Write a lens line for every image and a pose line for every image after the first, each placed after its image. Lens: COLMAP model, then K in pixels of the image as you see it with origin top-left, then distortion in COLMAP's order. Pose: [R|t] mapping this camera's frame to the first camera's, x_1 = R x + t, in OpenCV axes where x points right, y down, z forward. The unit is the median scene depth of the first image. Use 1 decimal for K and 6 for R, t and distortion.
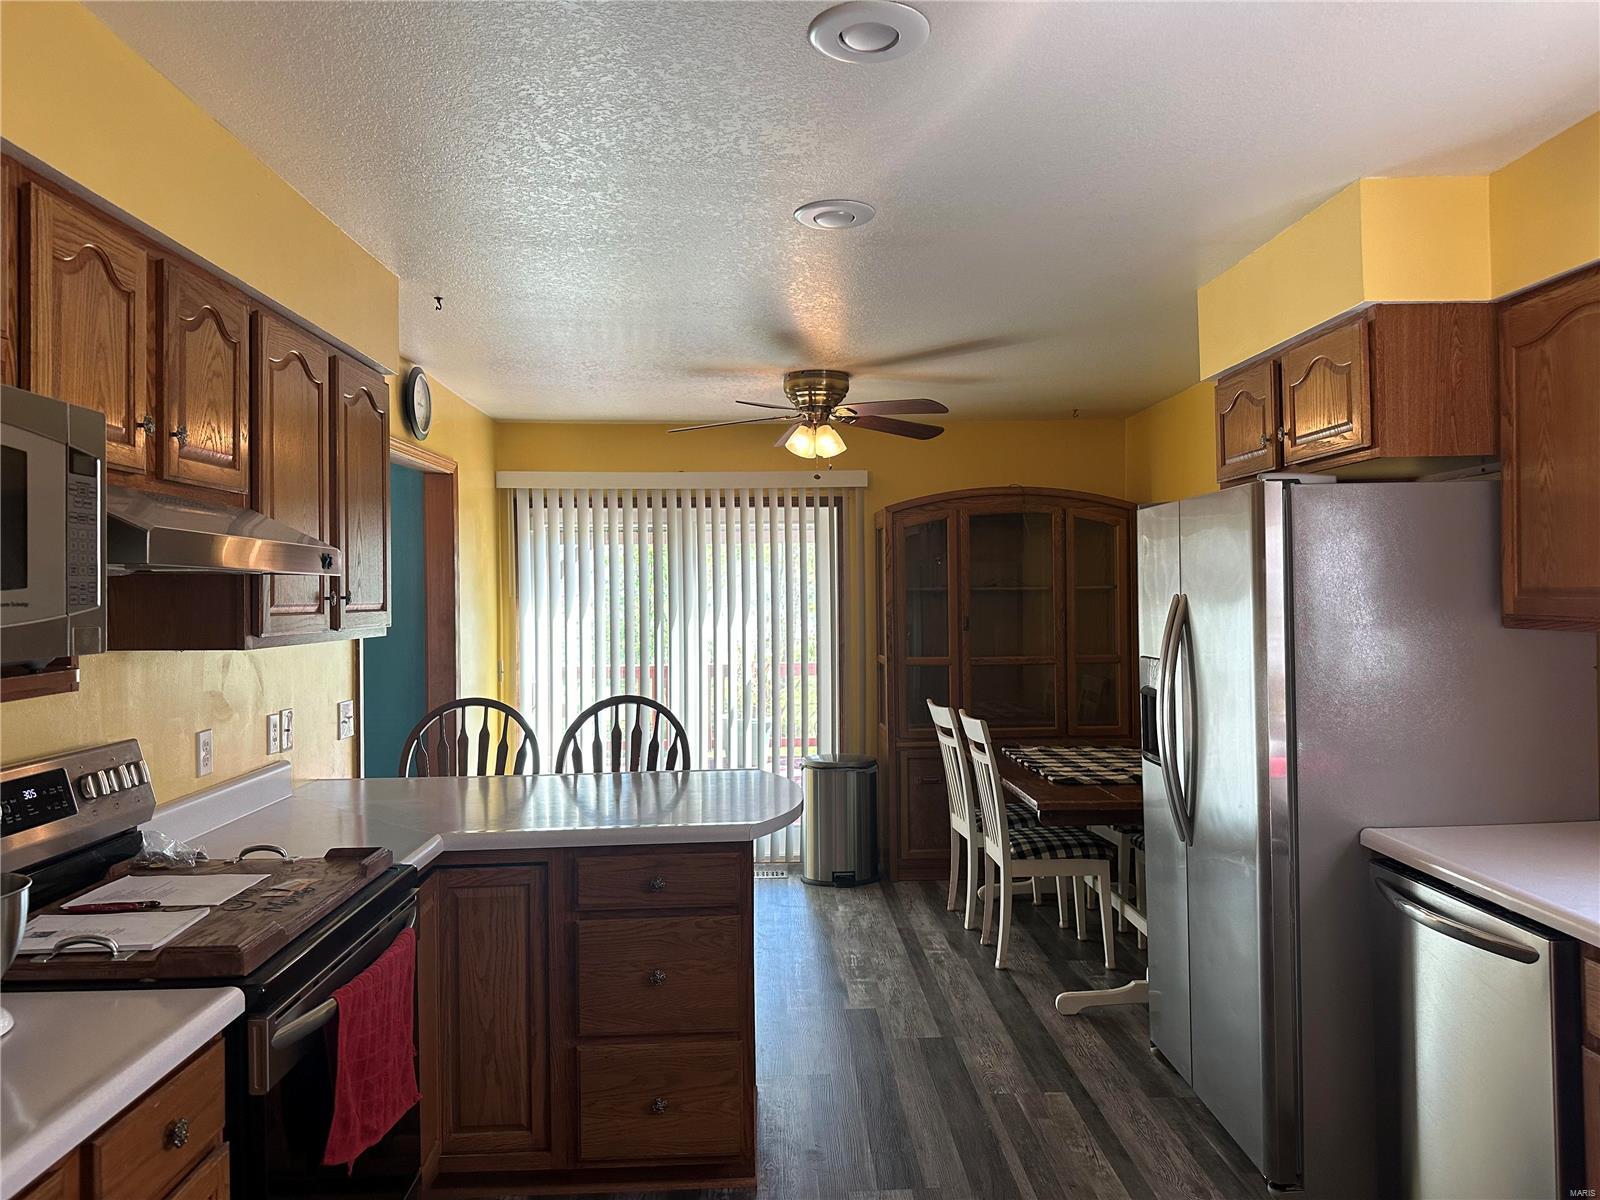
lens RADIAL K [[1124.3, 0, 788.3], [0, 1124.3, 607.9], [0, 0, 1]] dist [0.070703, -0.091526]
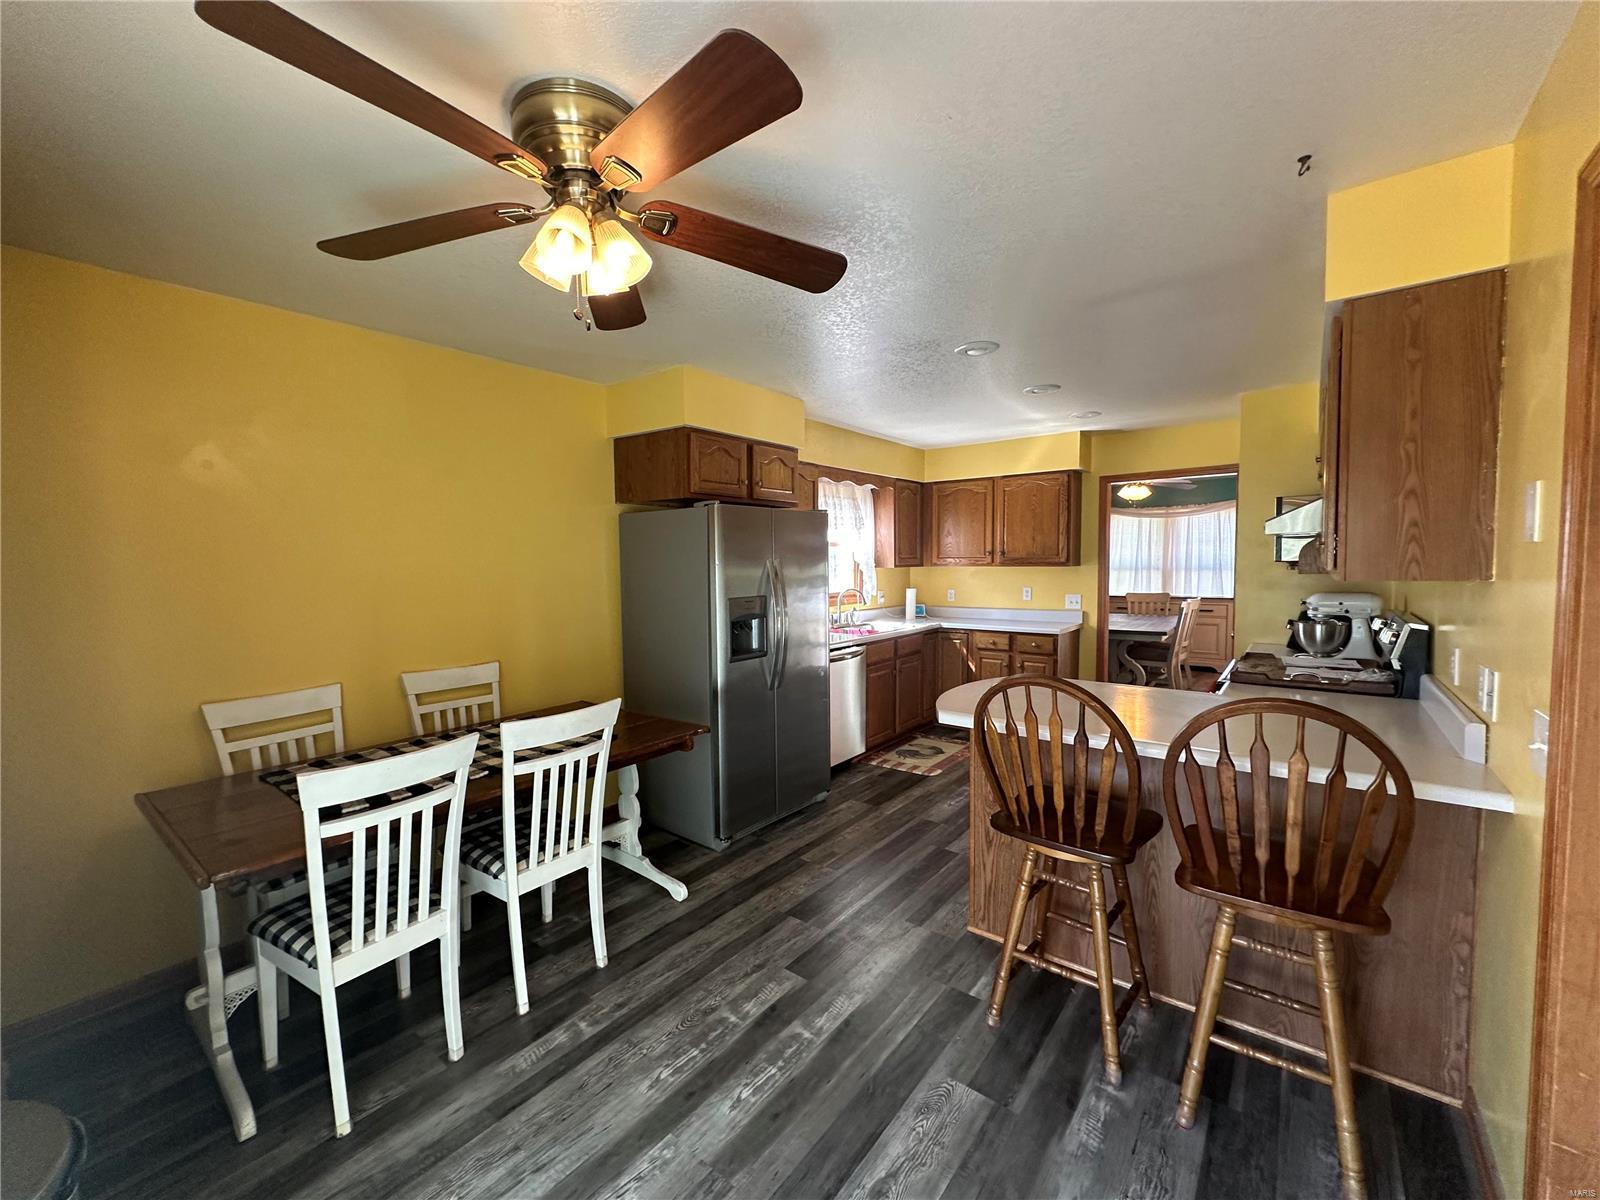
lens RADIAL K [[642.0, 0, 800.0], [0, 642.0, 600.0], [0, 0, 1]] dist [0.000023, 0.000201]
pose [[-0.770924, -0.016212, 0.636721, -0.281589], [0.027911, 0.997856, 0.059200, -0.007714], [-0.636316, 0.063410, -0.768818, 1.354345]]
